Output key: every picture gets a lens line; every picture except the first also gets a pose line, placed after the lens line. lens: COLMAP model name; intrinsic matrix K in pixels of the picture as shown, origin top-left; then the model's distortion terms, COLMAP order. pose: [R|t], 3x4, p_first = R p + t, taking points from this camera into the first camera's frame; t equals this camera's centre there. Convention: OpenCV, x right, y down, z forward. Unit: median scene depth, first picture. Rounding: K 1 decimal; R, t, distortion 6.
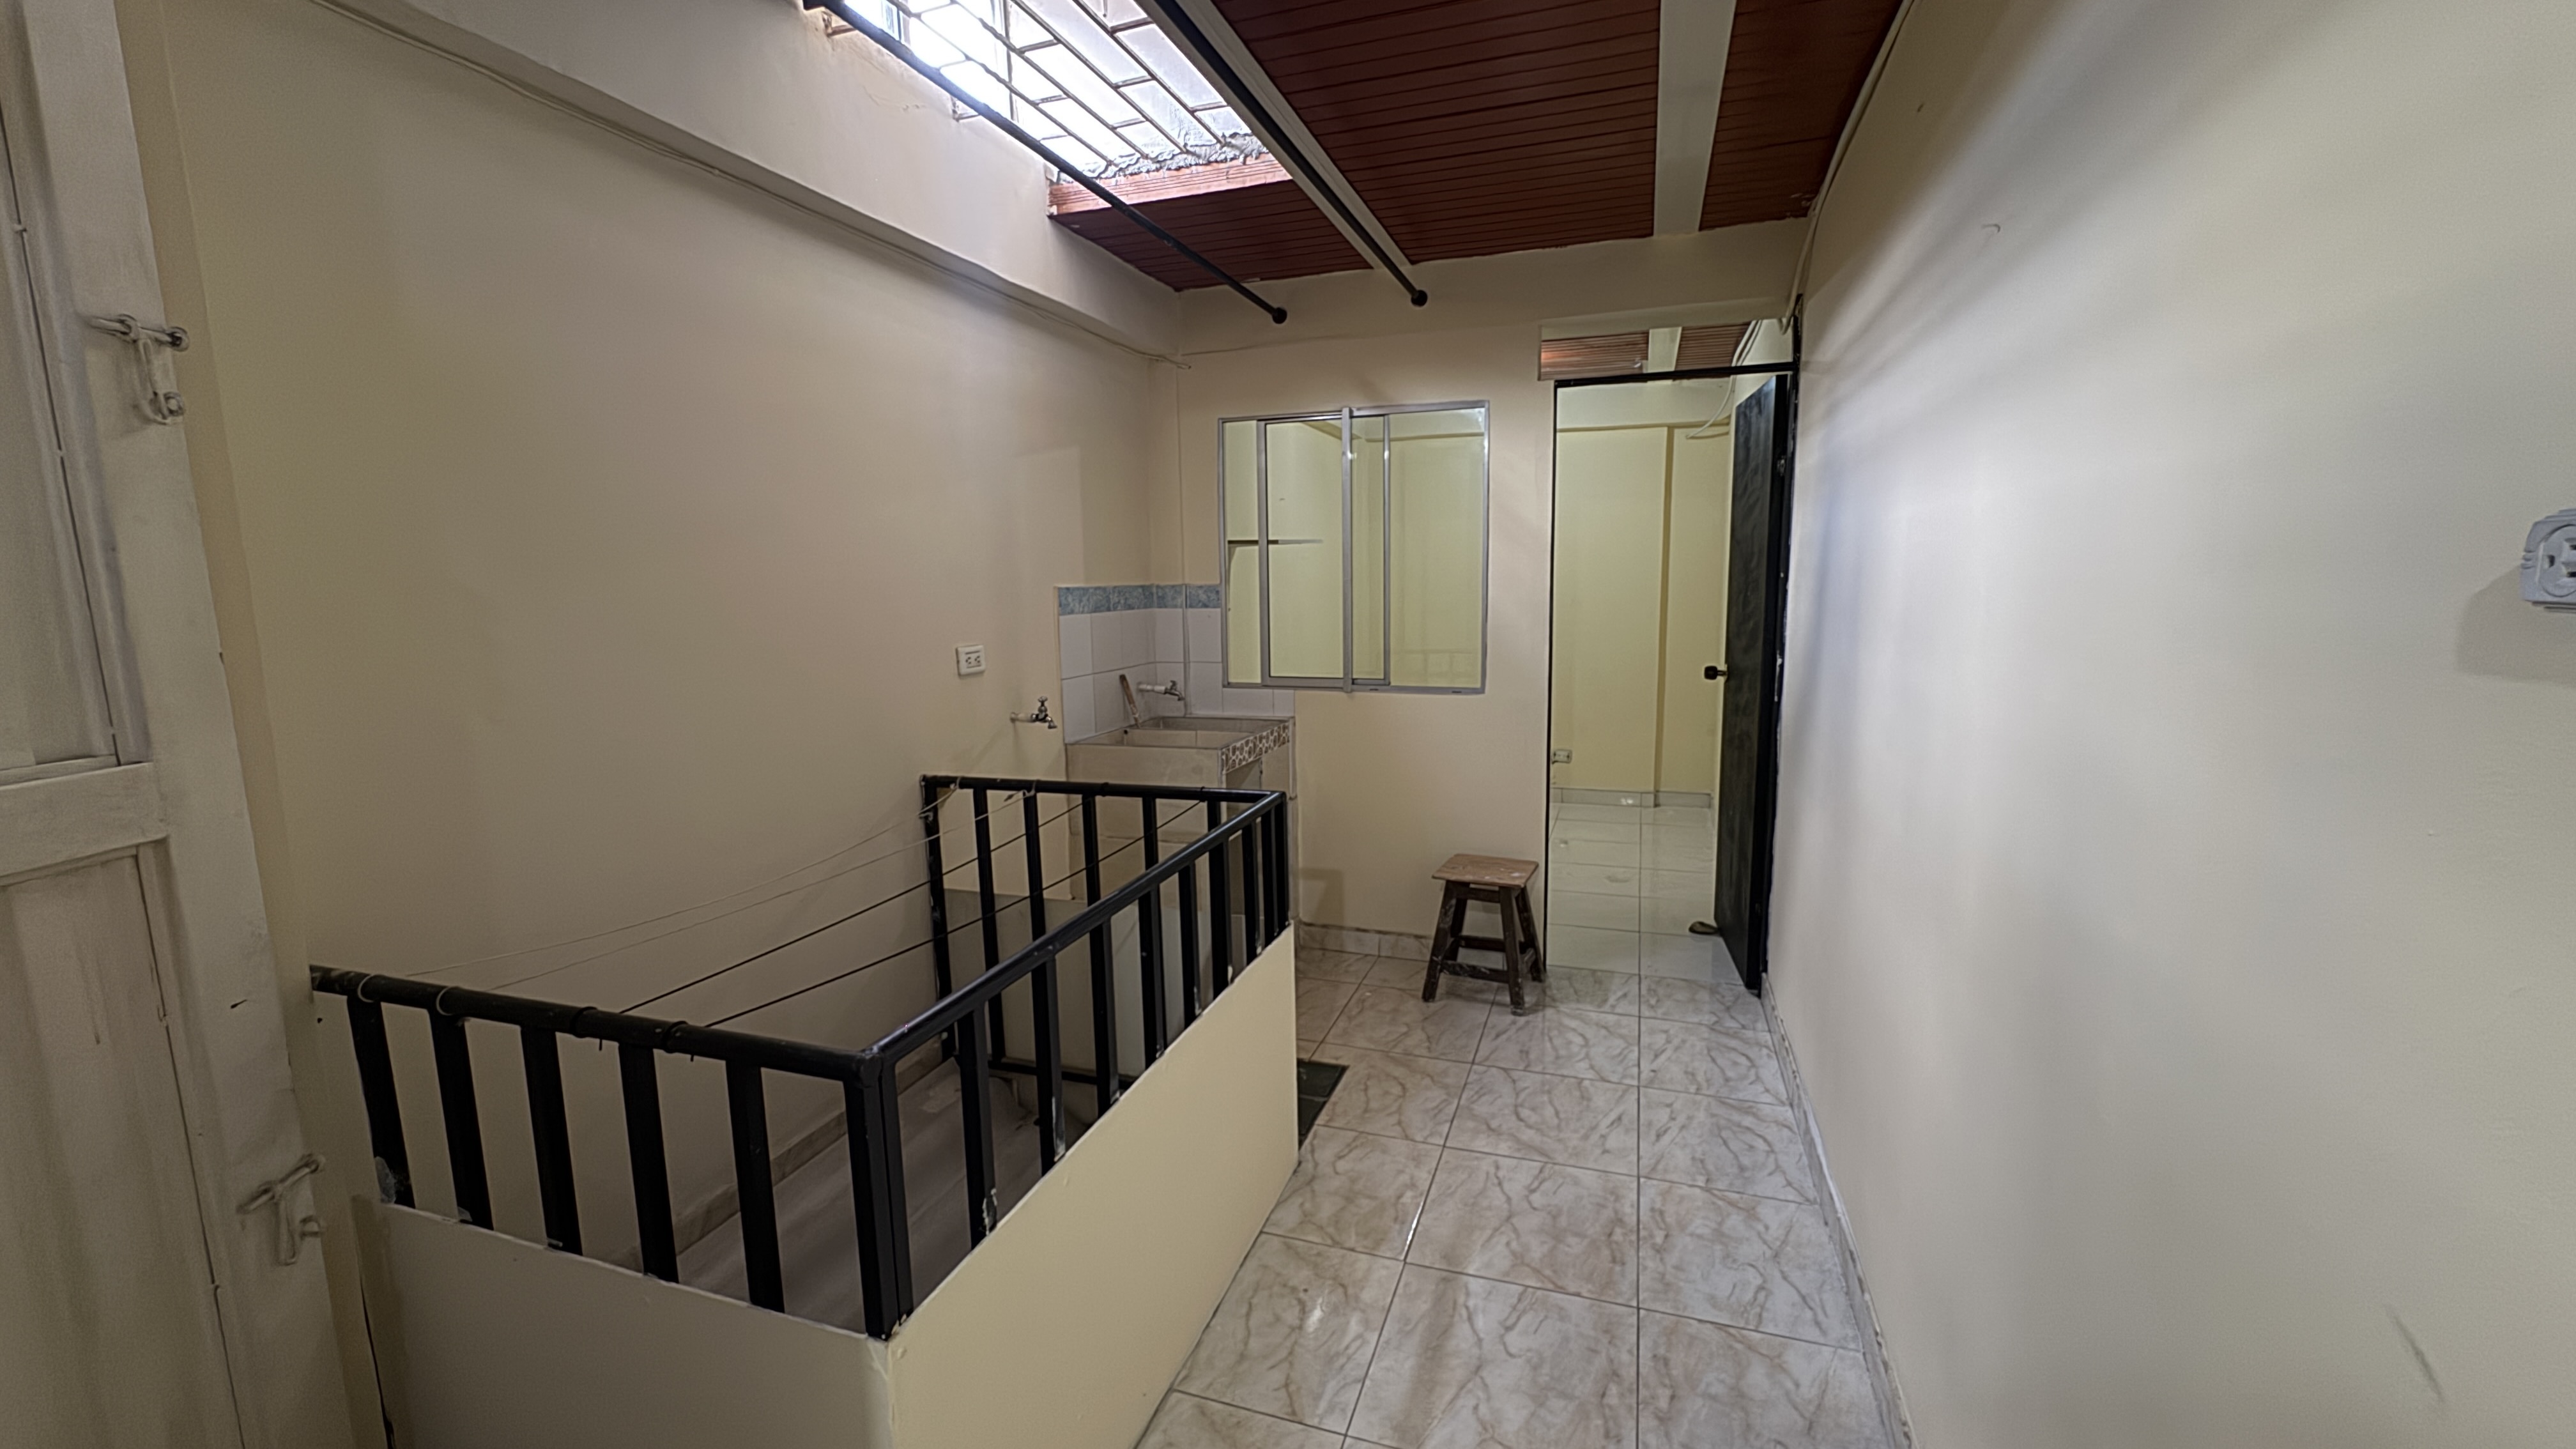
lens RADIAL K [[1039.0, 0, 1266.1], [0, 1039.0, 708.1], [0, 0, 1]] dist [-0.003812, 0.000862]
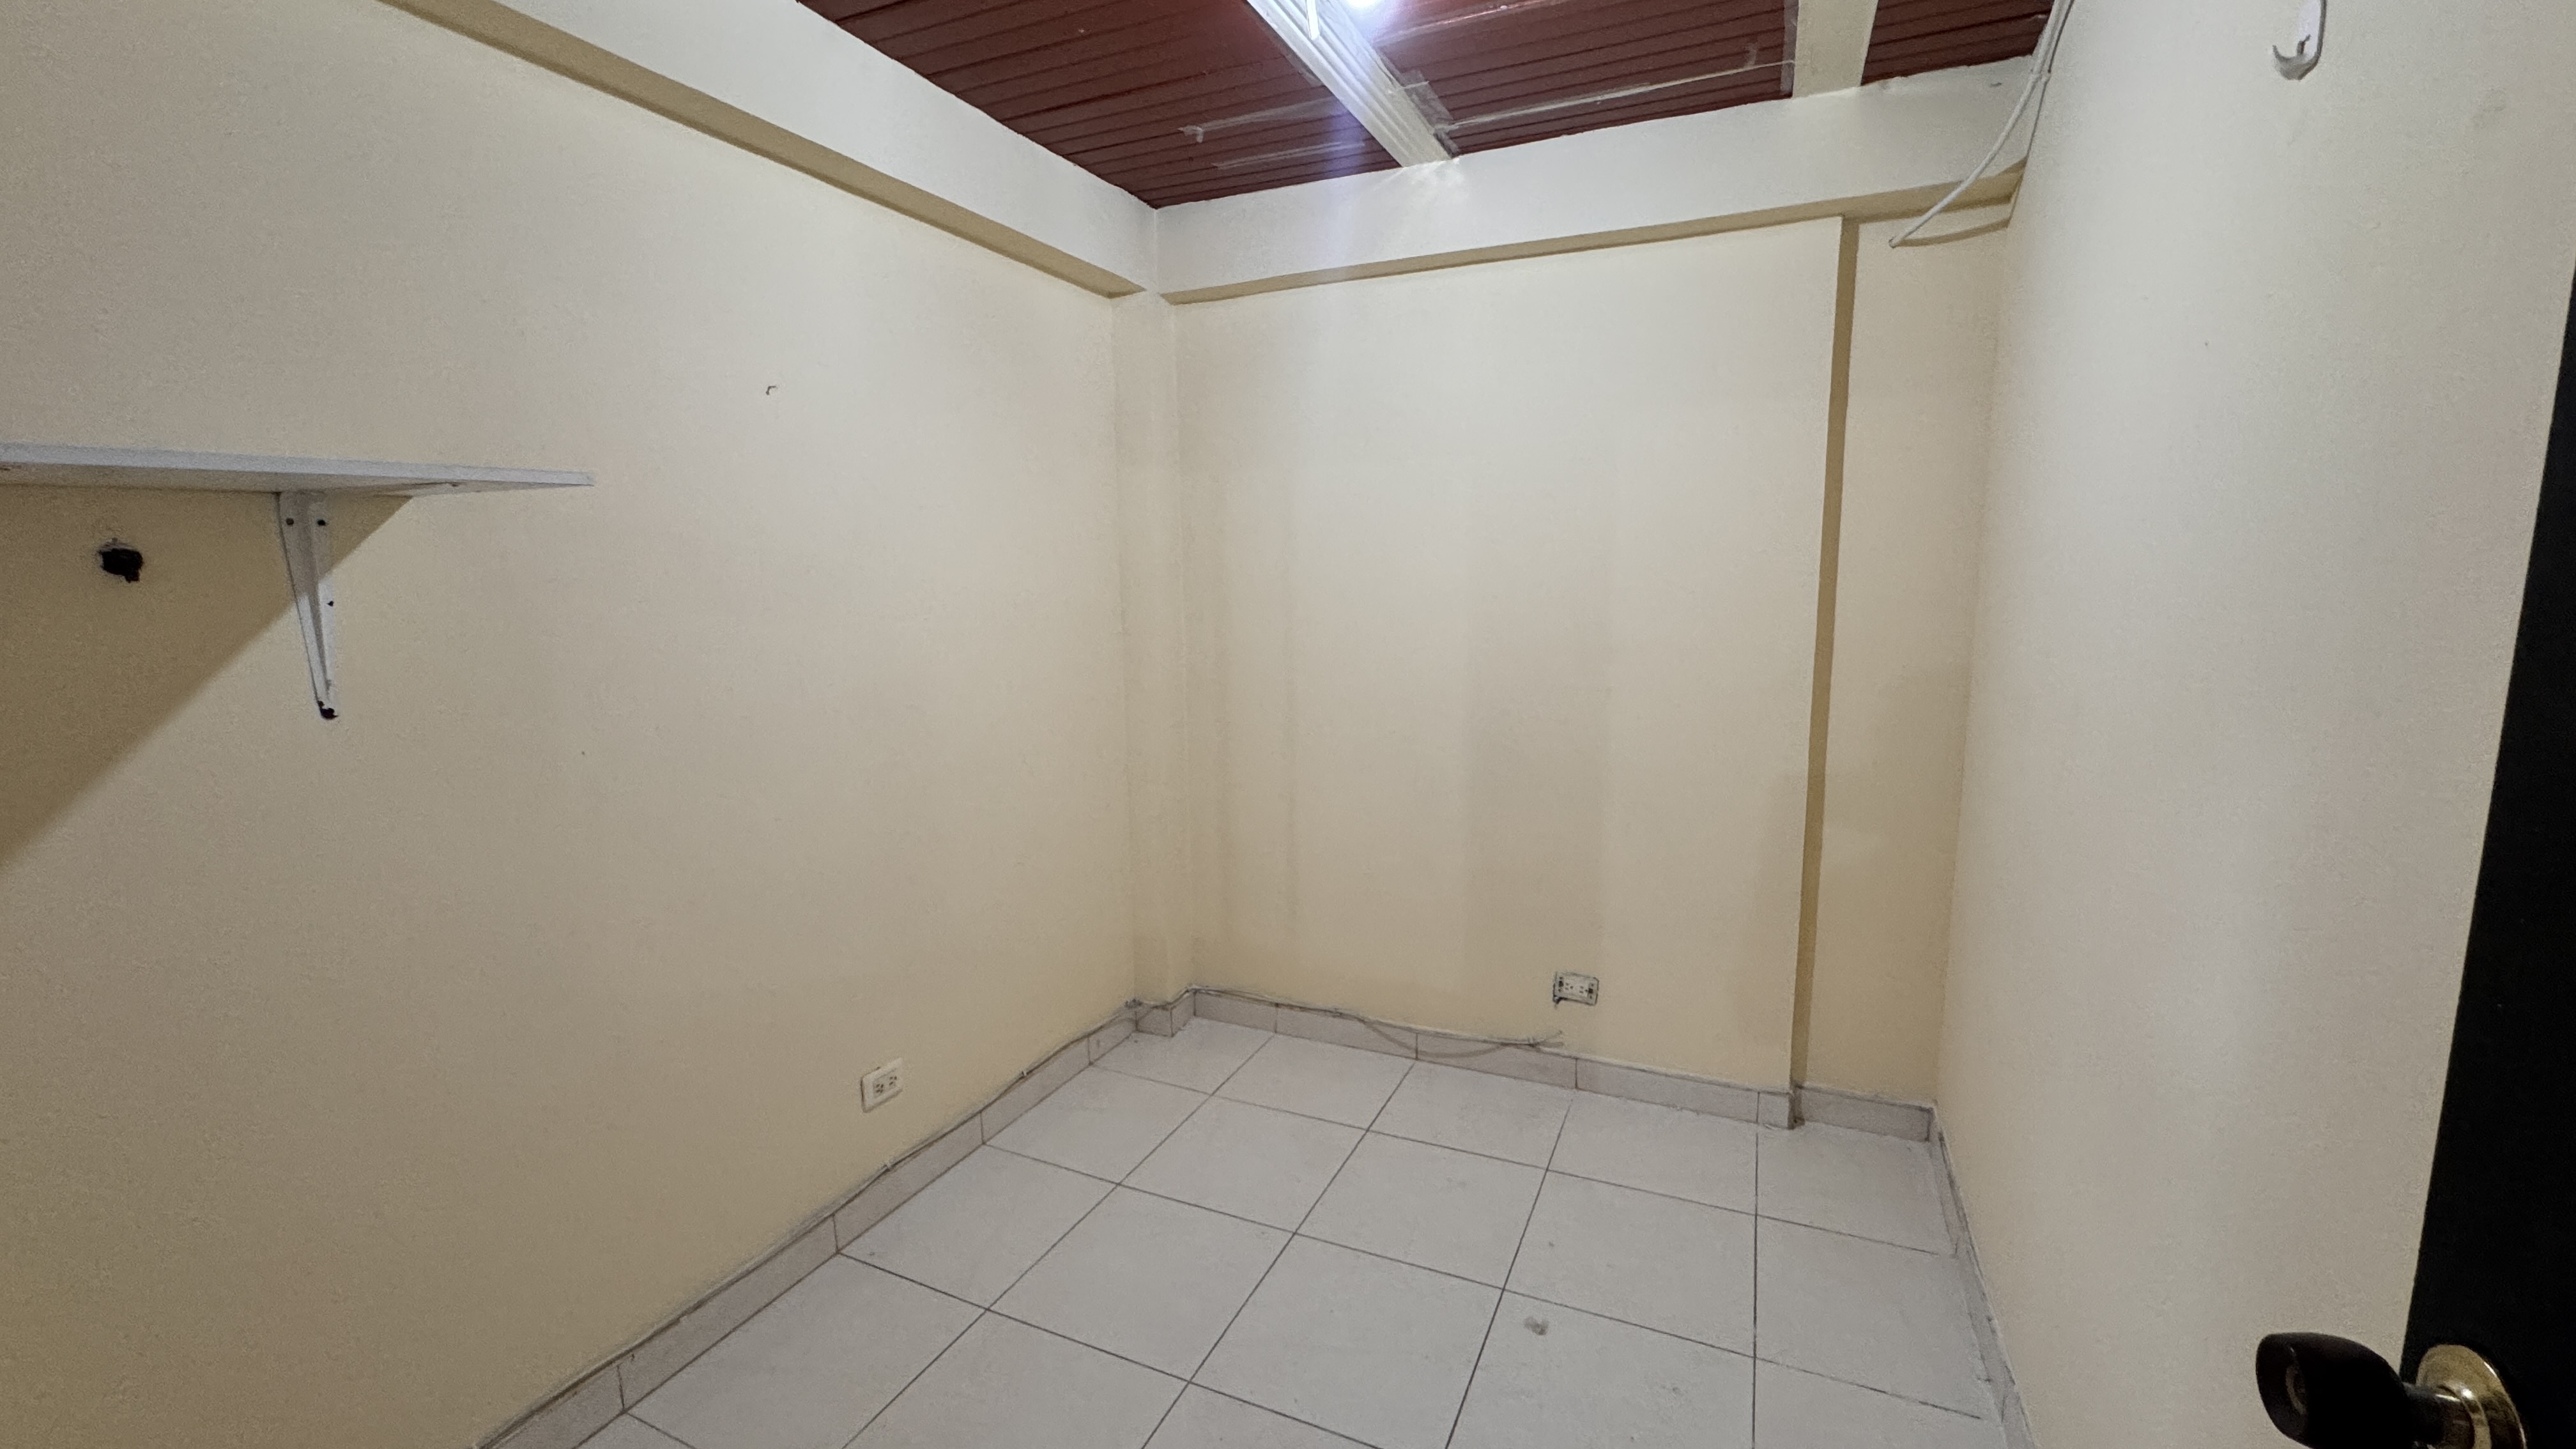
lens RADIAL K [[1039.0, 0, 1276.9], [0, 1039.0, 725.6], [0, 0, 1]] dist [-0.003812, 0.000862]
pose [[0.994990, 0.015724, -0.098729, 0.319666], [-0.013878, 0.999716, 0.019360, -0.121679], [0.099005, -0.017893, 0.994926, 0.876281]]
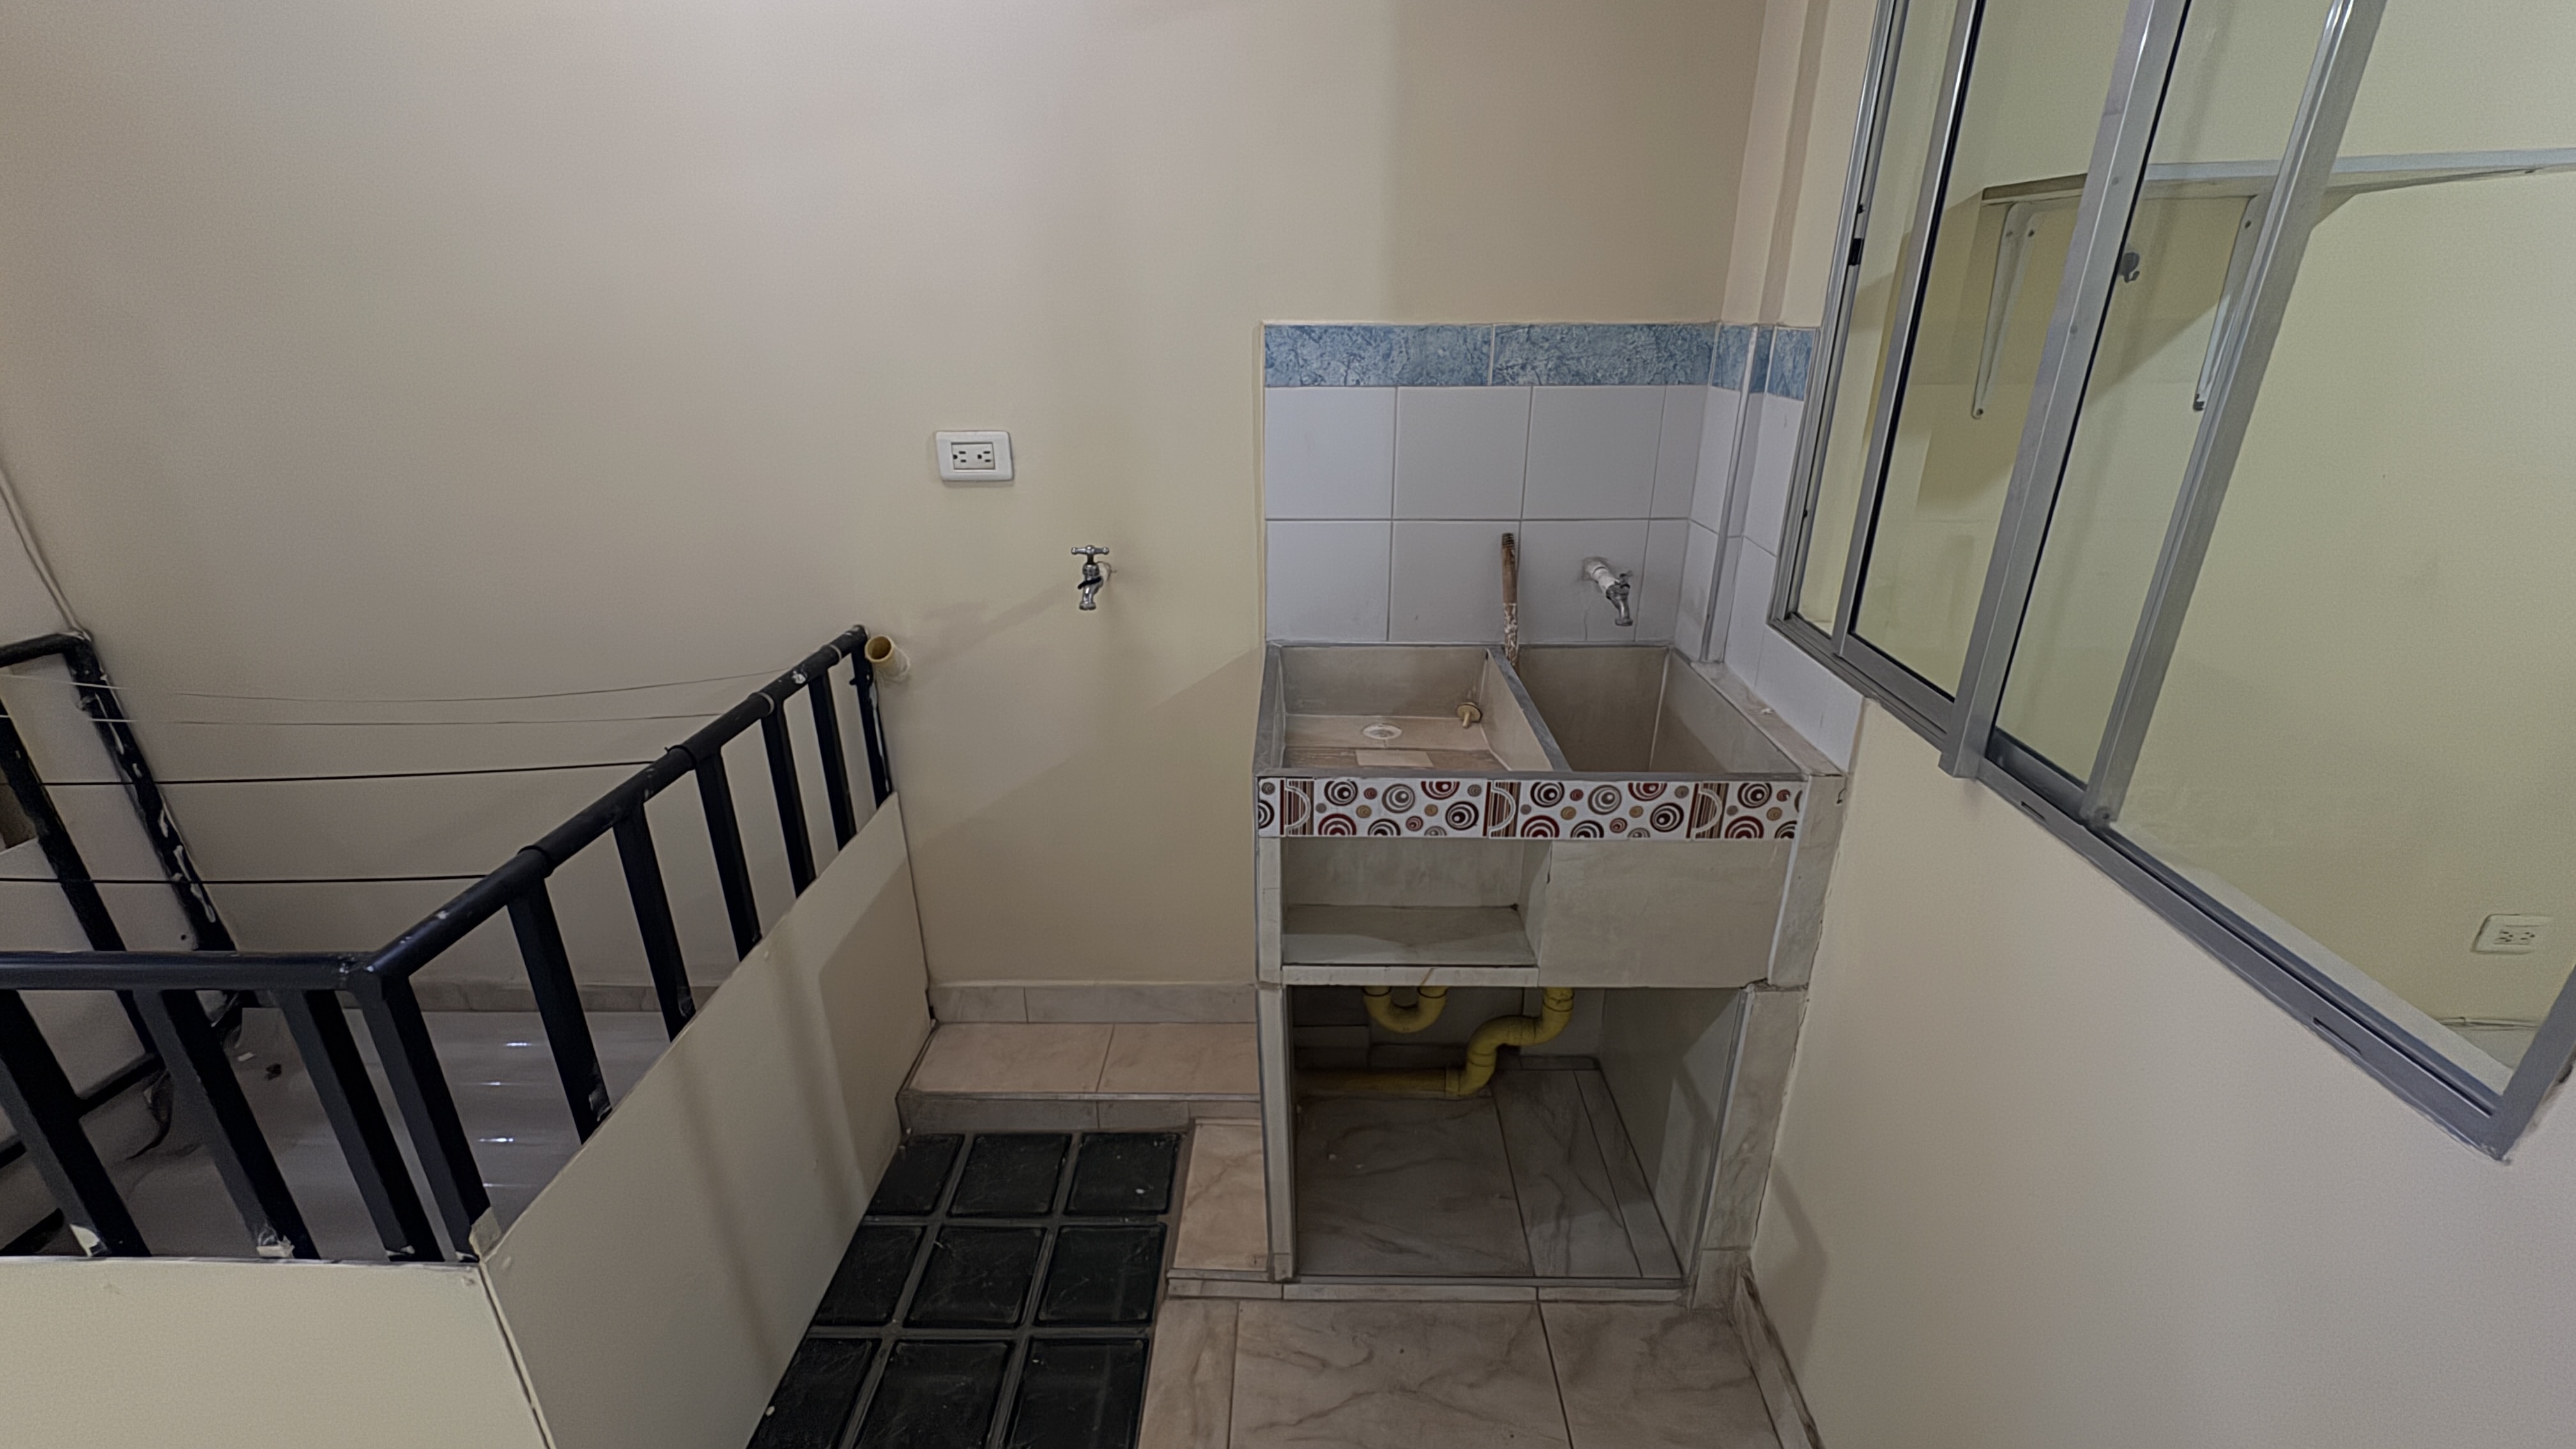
lens RADIAL K [[1039.0, 0, 1280.7], [0, 1039.0, 726.4], [0, 0, 1]] dist [-0.003812, 0.000862]
pose [[0.330602, 0.373902, -0.866545, 0.268440], [-0.119016, 0.927360, 0.354736, -0.107865], [0.936236, -0.014144, 0.351088, 0.779669]]
